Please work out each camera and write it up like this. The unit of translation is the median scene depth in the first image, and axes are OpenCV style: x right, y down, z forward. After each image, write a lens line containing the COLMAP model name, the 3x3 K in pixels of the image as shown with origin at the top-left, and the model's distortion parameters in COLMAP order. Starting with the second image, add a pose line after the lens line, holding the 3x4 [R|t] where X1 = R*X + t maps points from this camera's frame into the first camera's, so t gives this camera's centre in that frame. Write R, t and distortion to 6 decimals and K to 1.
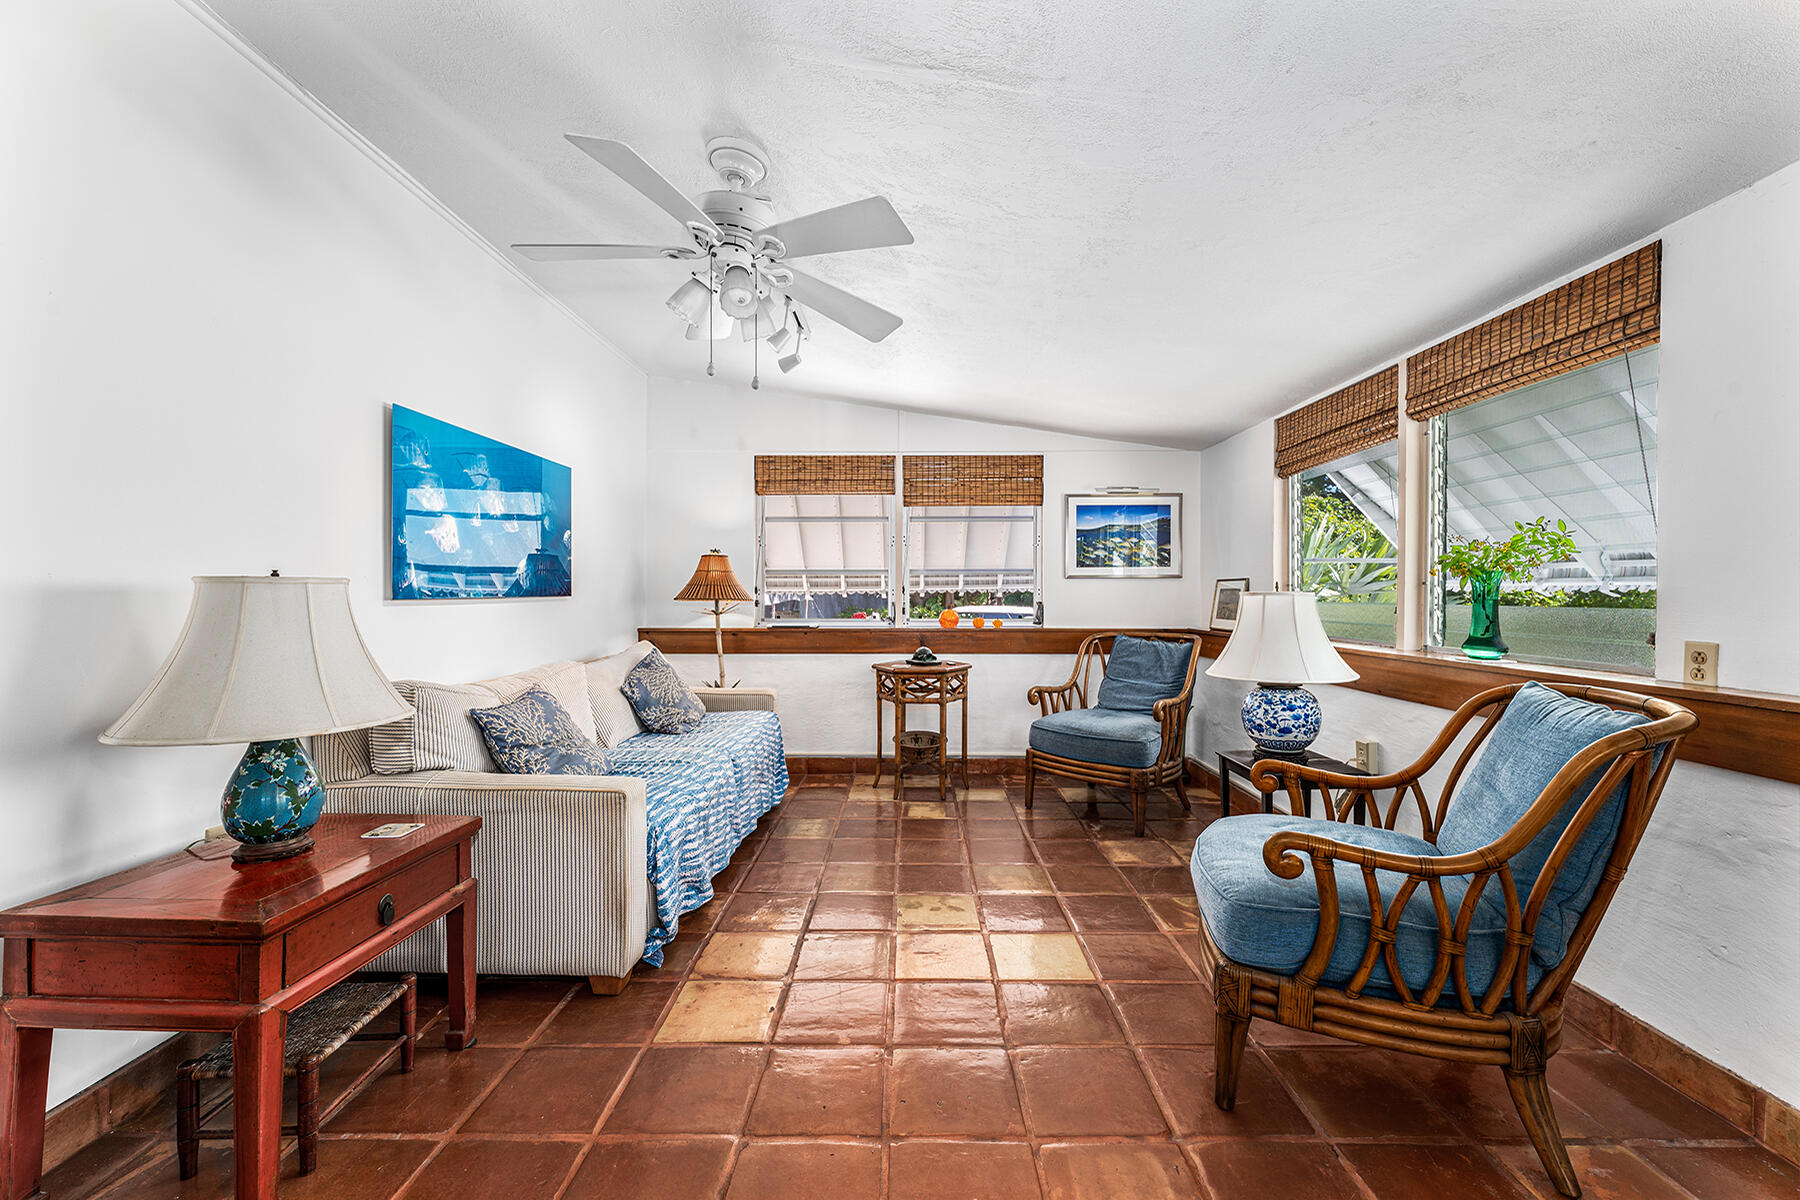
lens RADIAL K [[706.1, 0, 904.6], [0, 706.1, 597.7], [0, 0, 1]] dist [-0.001356, 0.000340]
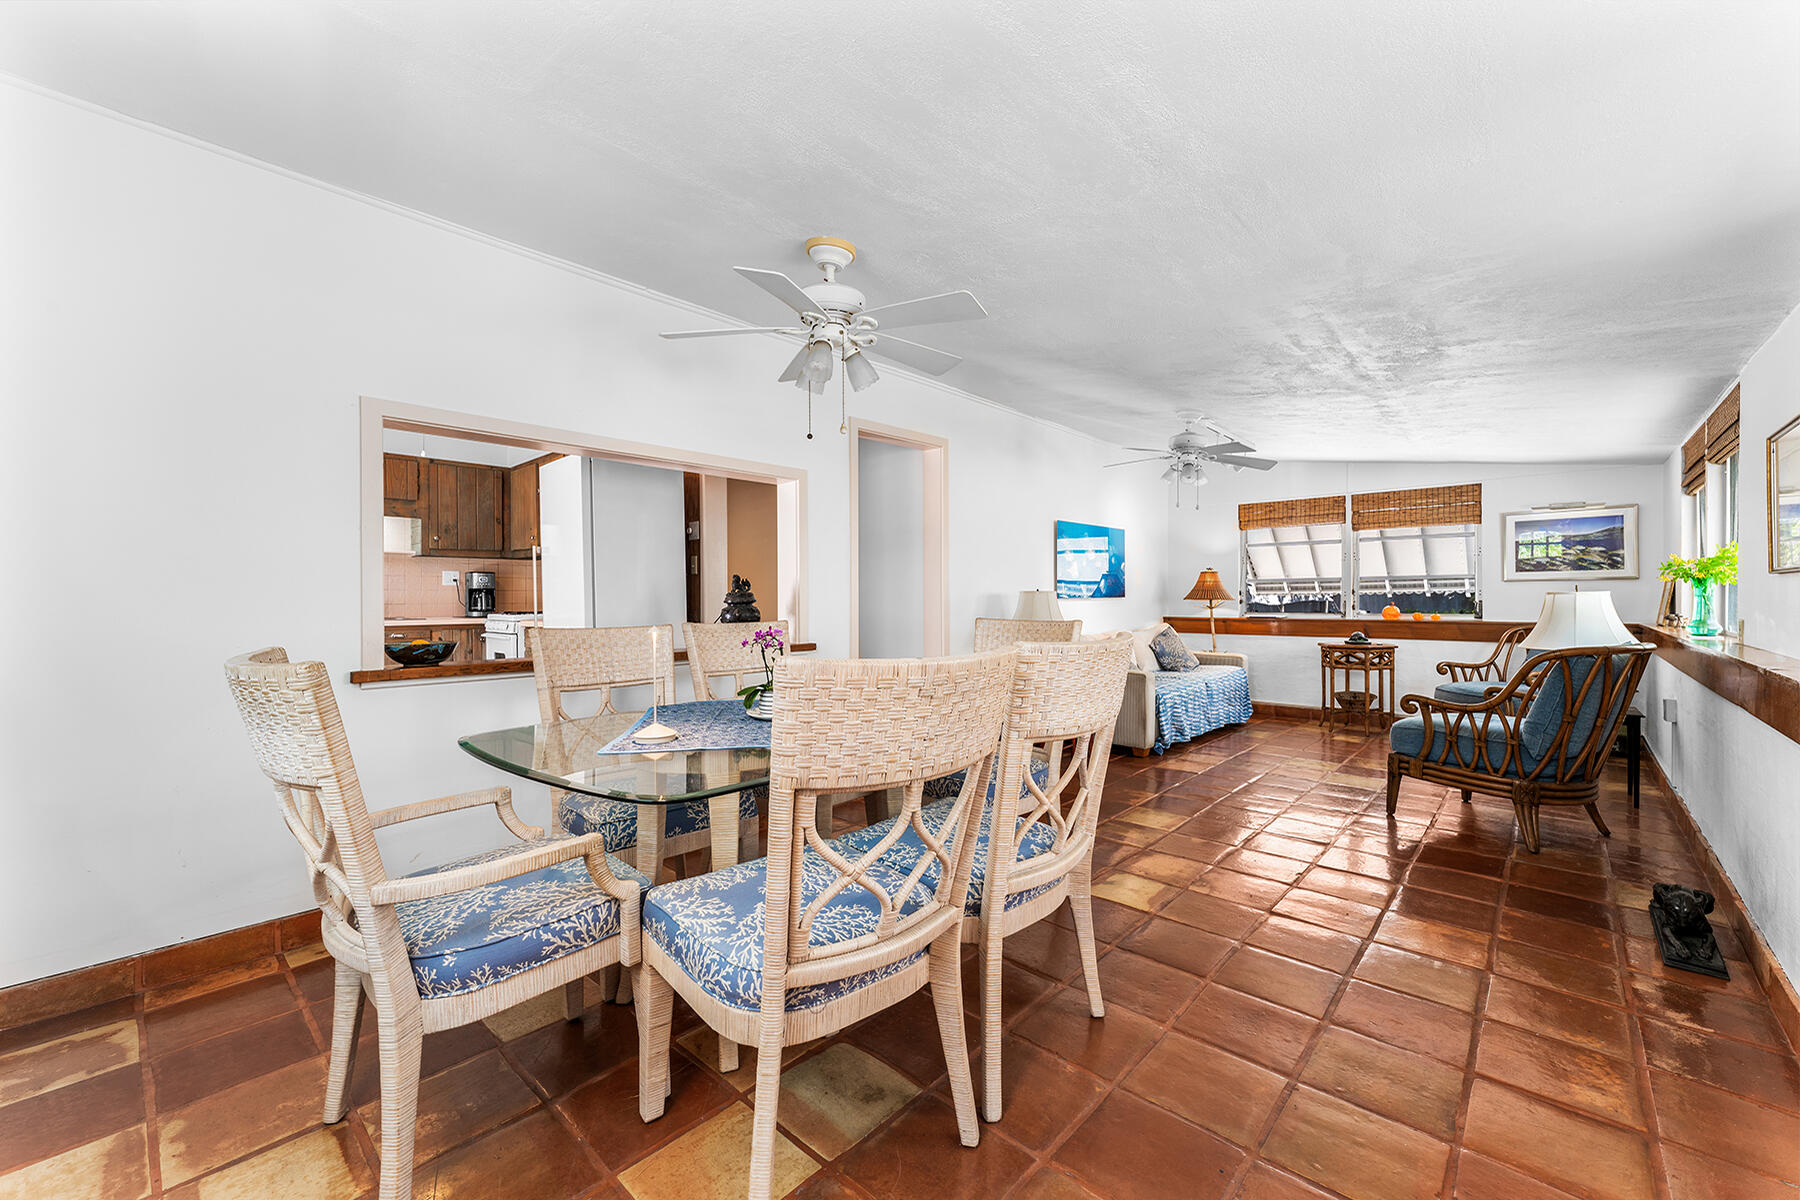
lens RADIAL K [[706.1, 0, 905.3], [0, 706.1, 595.9], [0, 0, 1]] dist [-0.001356, 0.000340]
pose [[0.735713, -0.005897, -0.677268, 0.355865], [0.001478, 0.999974, -0.007102, 0.006073], [0.677292, 0.004224, 0.735702, -0.748645]]
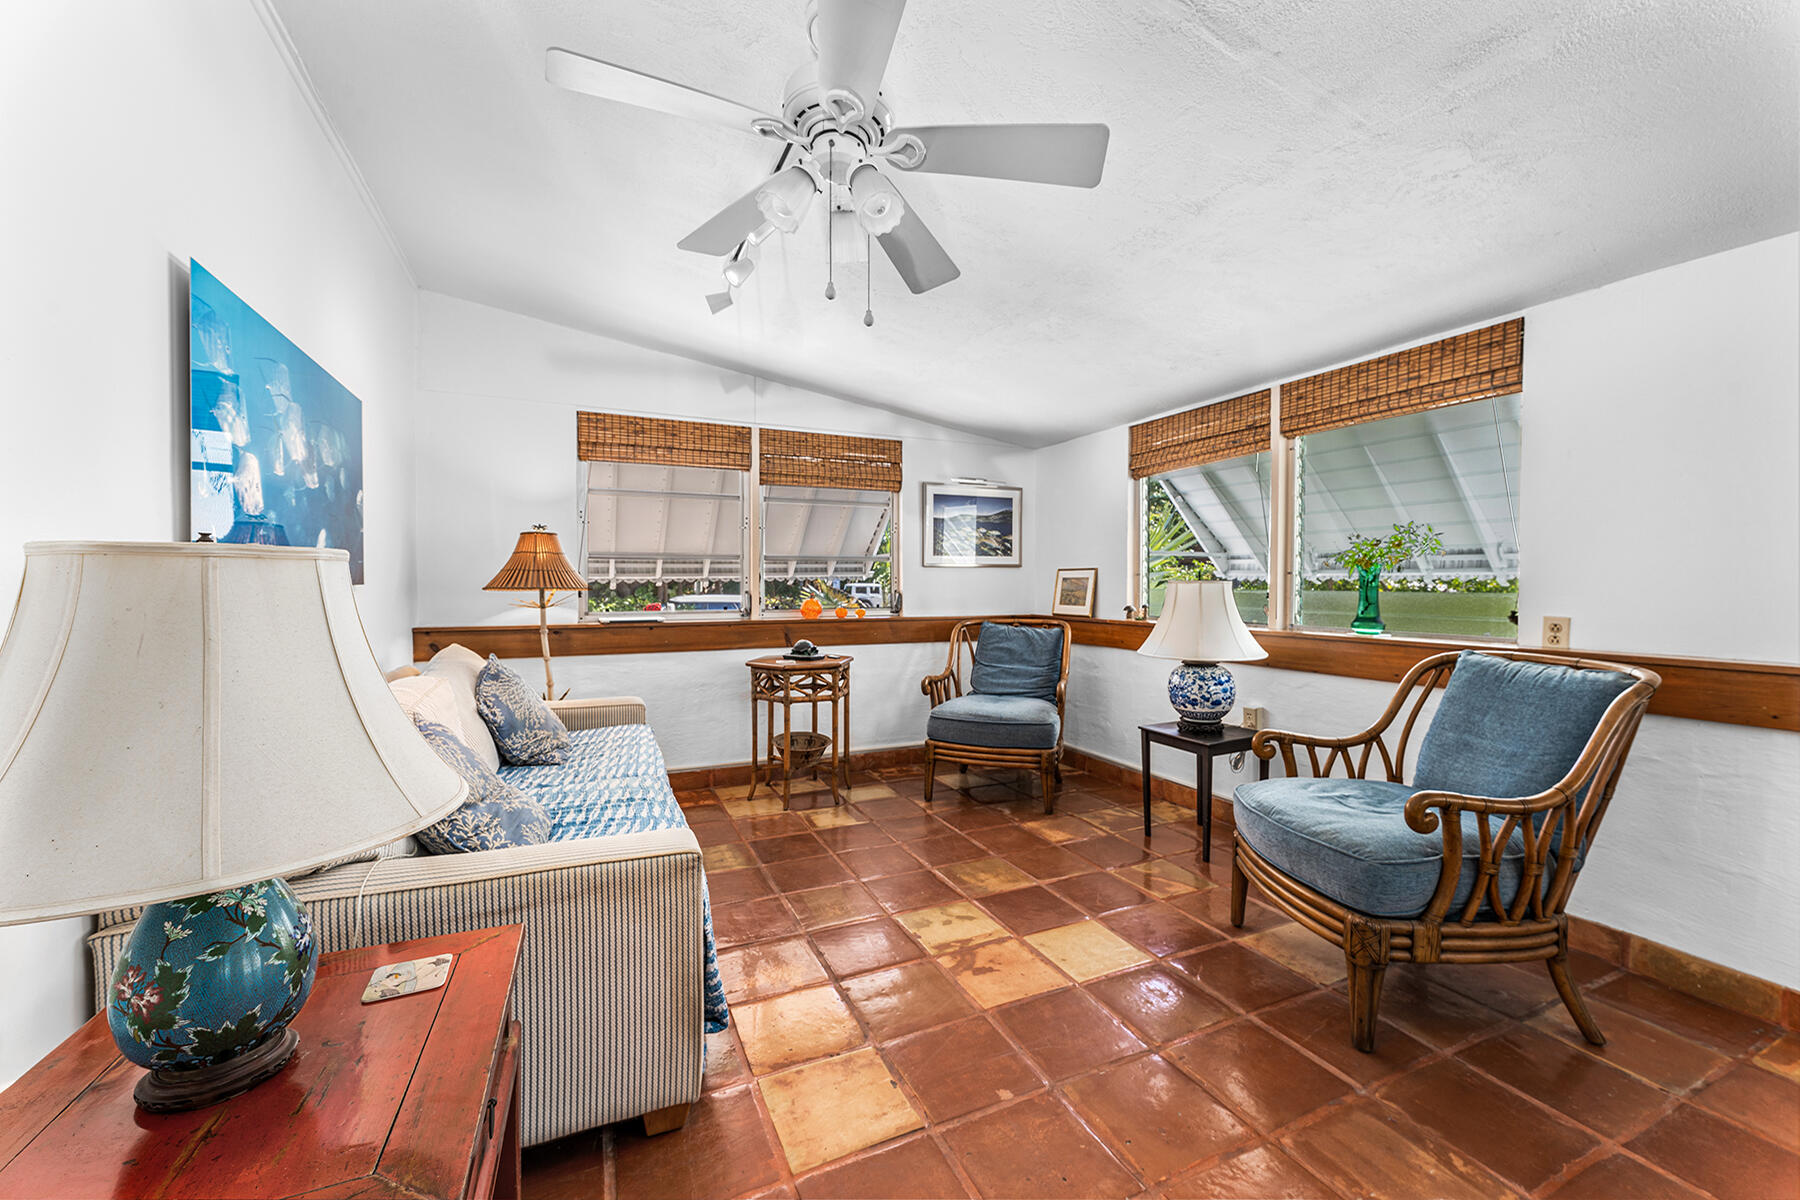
lens RADIAL K [[706.1, 0, 904.2], [0, 706.1, 596.8], [0, 0, 1]] dist [-0.001356, 0.000340]
pose [[0.907280, -0.007842, 0.420454, -0.263306], [0.001885, 0.999892, 0.014581, 0.000797], [-0.420523, -0.012437, 0.907197, 0.128121]]
